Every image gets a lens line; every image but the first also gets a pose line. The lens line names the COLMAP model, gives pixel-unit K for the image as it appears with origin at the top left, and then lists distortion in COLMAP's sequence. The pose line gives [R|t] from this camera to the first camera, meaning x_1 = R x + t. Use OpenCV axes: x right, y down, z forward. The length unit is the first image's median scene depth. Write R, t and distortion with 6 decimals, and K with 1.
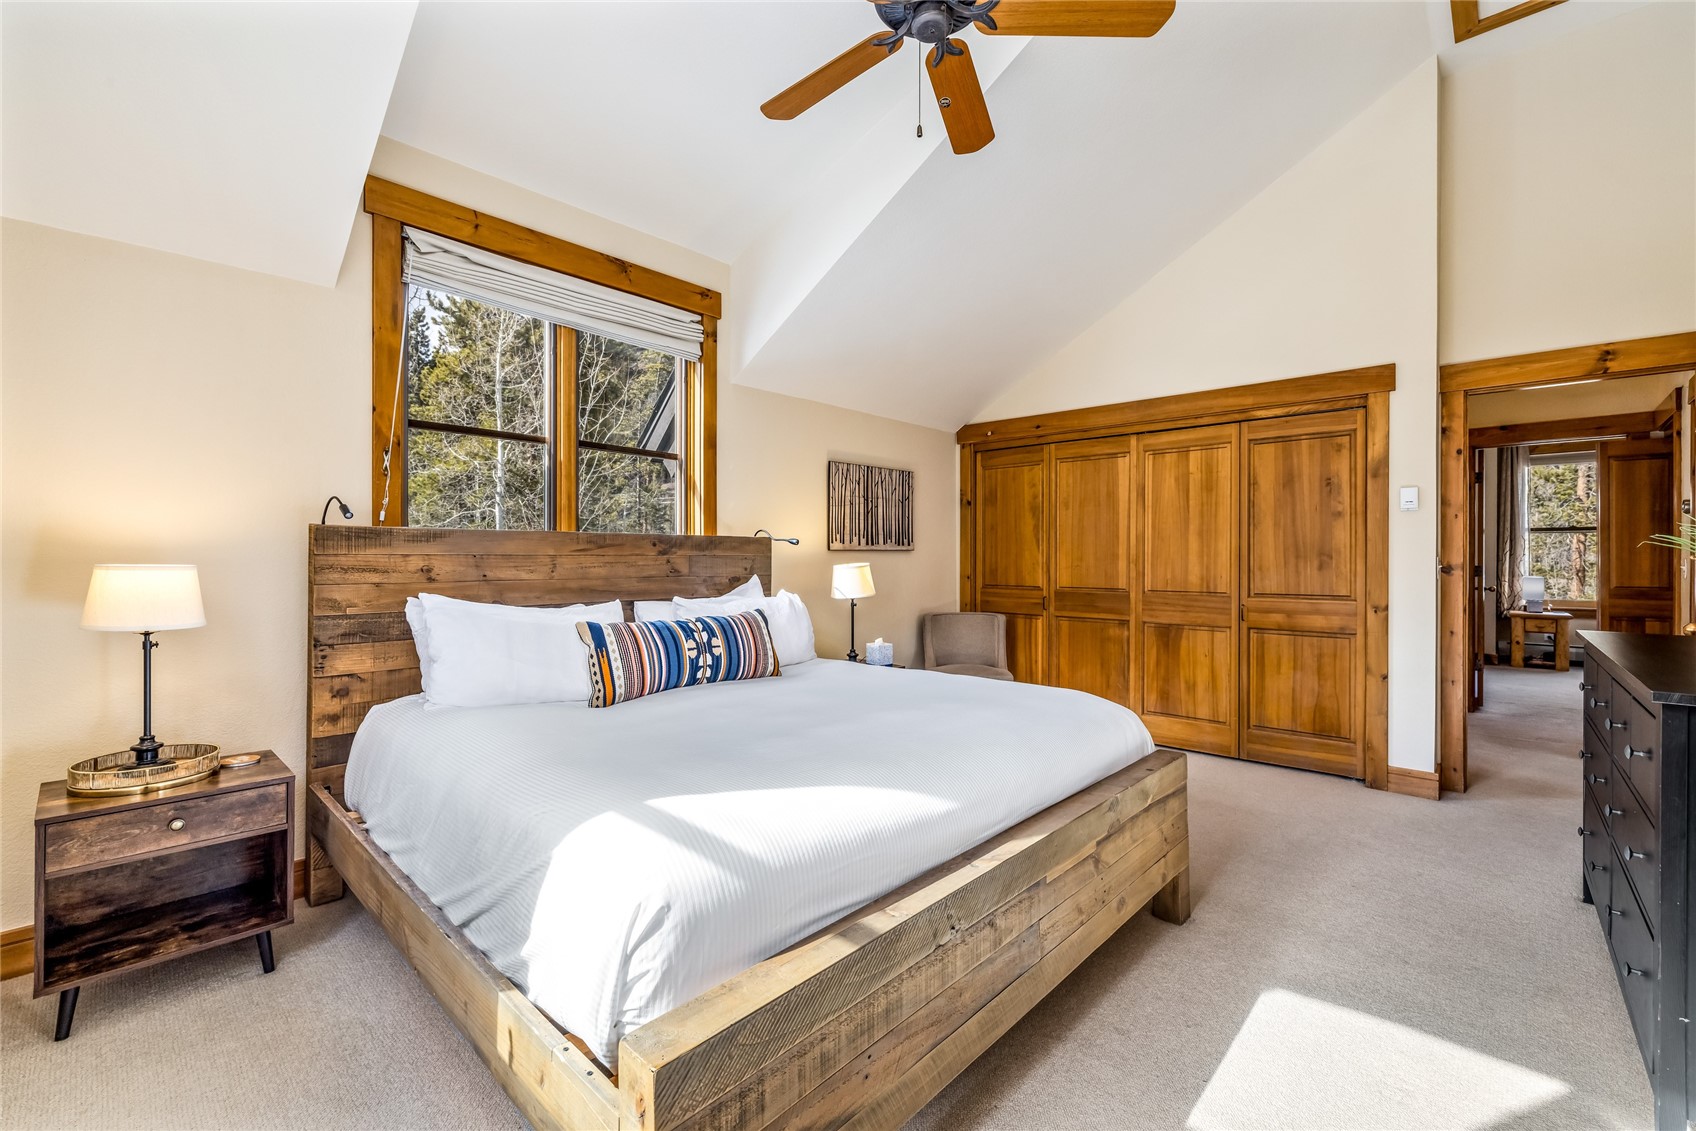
lens RADIAL K [[709.5, 0, 851.0], [0, 709.5, 561.2], [0, 0, 1]] dist [0.000796, 0.000033]
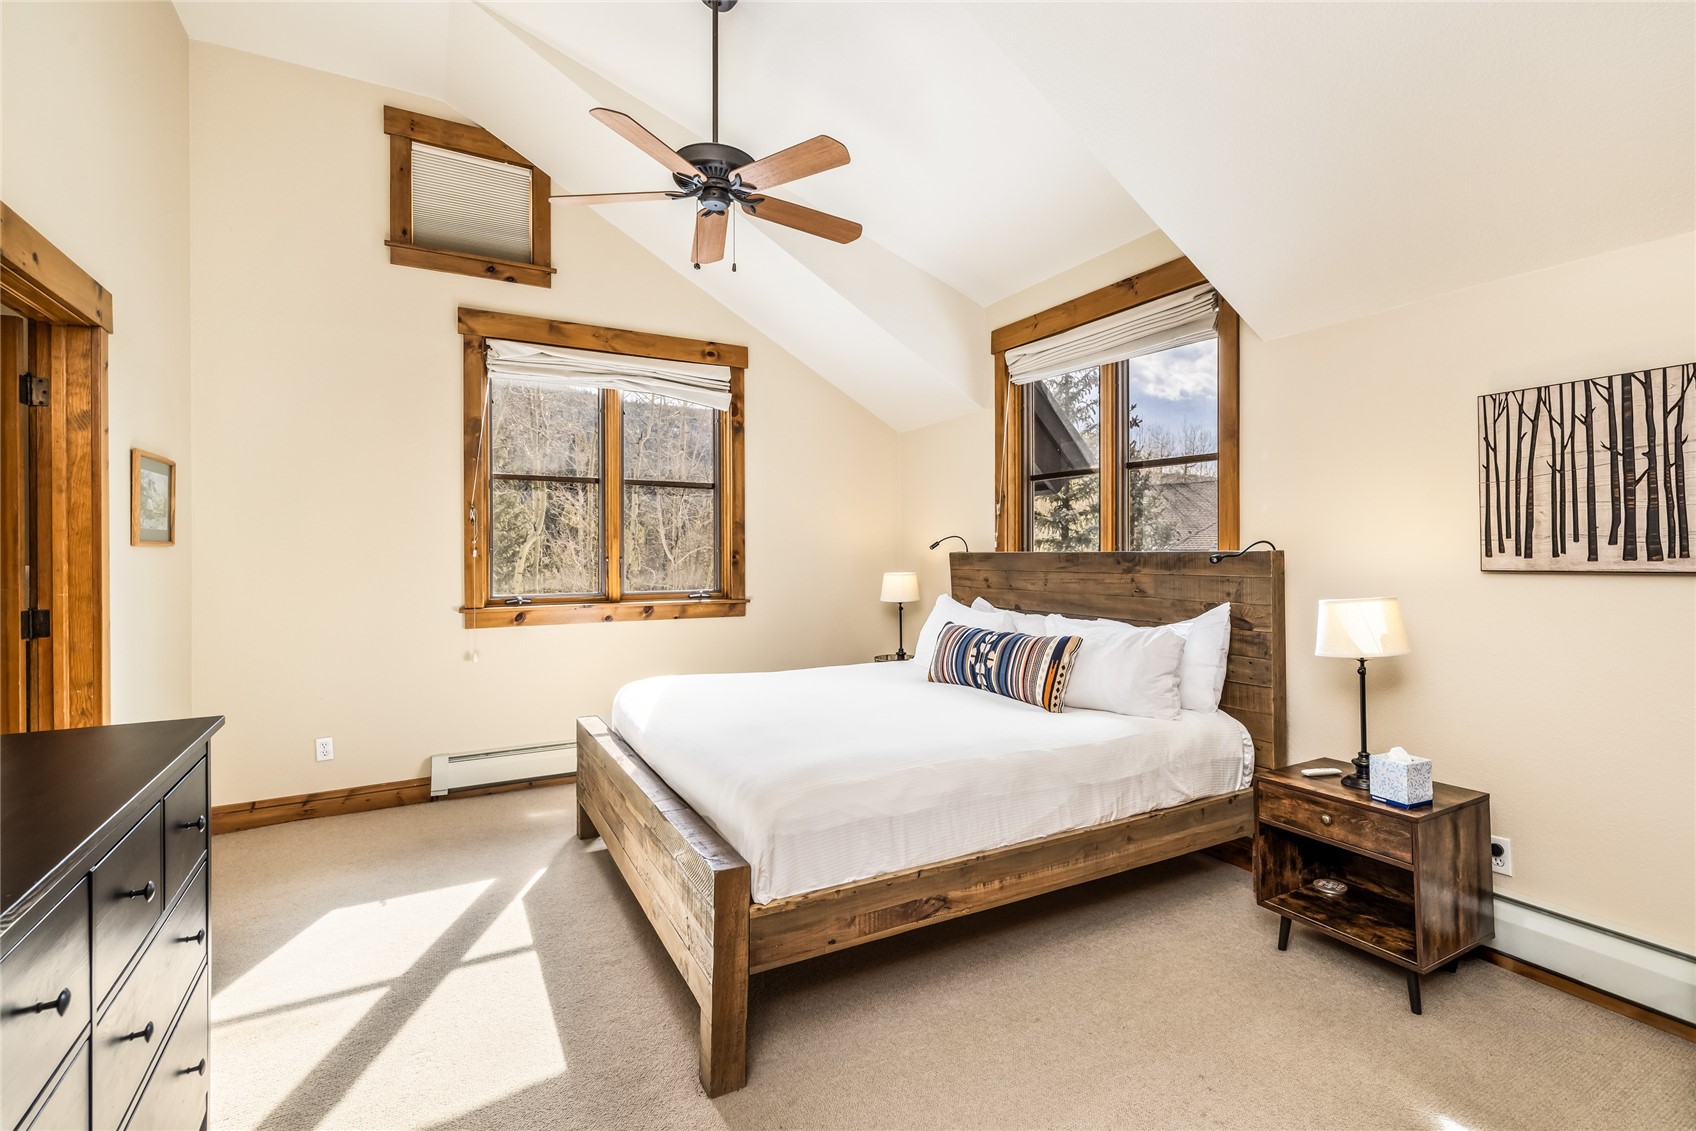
lens RADIAL K [[759.7, 0, 849.7], [0, 759.7, 552.6], [0, 0, 1]] dist [-0.001269, -0.000158]
pose [[-0.296644, -0.001892, -0.954986, 0.793117], [-0.003906, 0.999992, -0.000767, -0.033230], [0.954980, 0.003503, -0.296649, 0.917685]]
